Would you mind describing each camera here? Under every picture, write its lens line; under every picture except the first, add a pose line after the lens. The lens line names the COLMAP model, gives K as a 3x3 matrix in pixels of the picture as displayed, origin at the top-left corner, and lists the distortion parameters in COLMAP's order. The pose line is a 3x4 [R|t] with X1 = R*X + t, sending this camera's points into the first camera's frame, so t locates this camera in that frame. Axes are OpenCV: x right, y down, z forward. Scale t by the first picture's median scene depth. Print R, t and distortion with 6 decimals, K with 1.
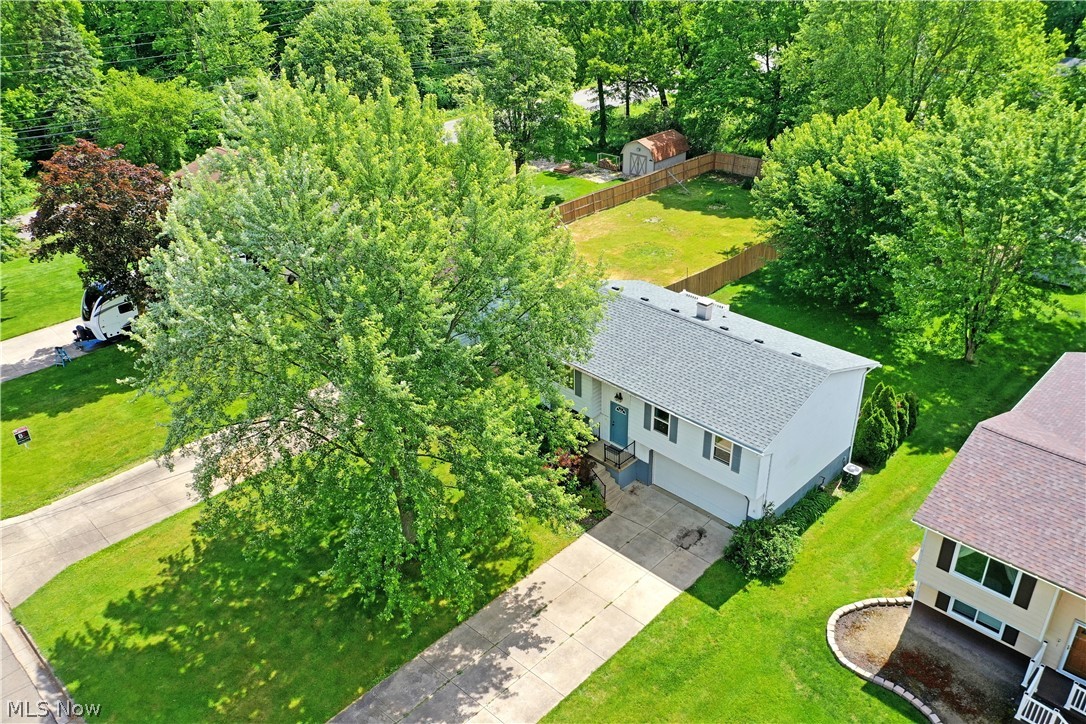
lens RADIAL K [[861.0, 0, 548.5], [0, 861.0, 361.1], [0, 0, 1]] dist [0.040742, 0.006448]
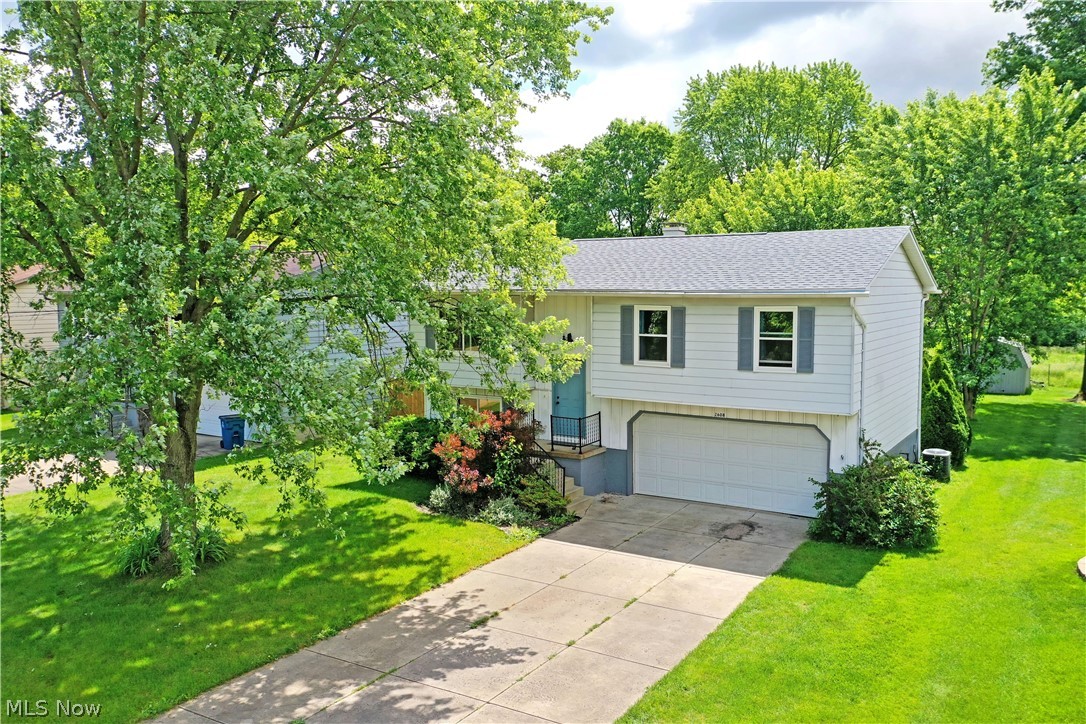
lens RADIAL K [[861.0, 0, 540.0], [0, 861.0, 362.3], [0, 0, 1]] dist [0.040742, 0.006448]
pose [[0.977692, 0.002563, 0.210027, -0.070945], [0.087127, 0.904894, -0.416624, 0.334962], [-0.191120, 0.425629, 0.884485, 0.517262]]
